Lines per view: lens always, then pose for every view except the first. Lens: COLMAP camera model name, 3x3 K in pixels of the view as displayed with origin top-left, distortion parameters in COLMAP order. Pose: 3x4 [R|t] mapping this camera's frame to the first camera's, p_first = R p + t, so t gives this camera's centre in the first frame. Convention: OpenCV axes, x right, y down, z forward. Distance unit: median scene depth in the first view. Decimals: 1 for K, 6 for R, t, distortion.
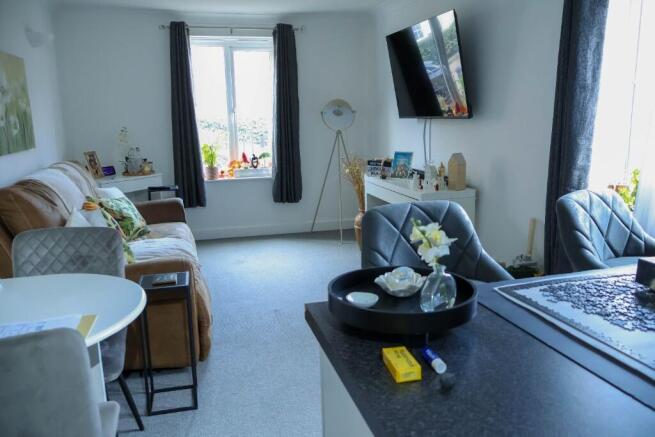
lens RADIAL K [[537.5, 0, 327.9], [0, 537.5, 218.1], [0, 0, 1]] dist [-0.013482, 0.008066]
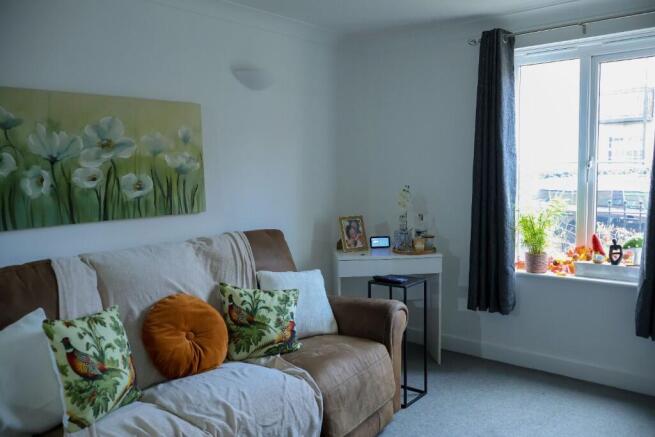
lens RADIAL K [[537.5, 0, 328.2], [0, 537.5, 216.2], [0, 0, 1]] dist [-0.013482, 0.008066]
pose [[0.576175, 0.081267, -0.813276, 0.150411], [-0.151939, 0.988350, -0.008882, -0.098514], [0.803080, 0.128686, 0.581810, 0.458485]]
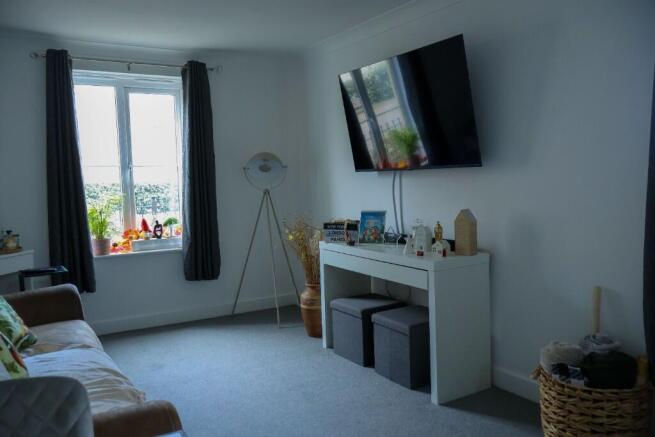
lens RADIAL K [[537.5, 0, 327.5], [0, 537.5, 219.8], [0, 0, 1]] dist [-0.013482, 0.008066]
pose [[0.961256, -0.027686, 0.274265, -0.119899], [0.060036, 0.992087, -0.110272, -0.019709], [-0.269041, 0.122465, 0.955311, 0.191376]]
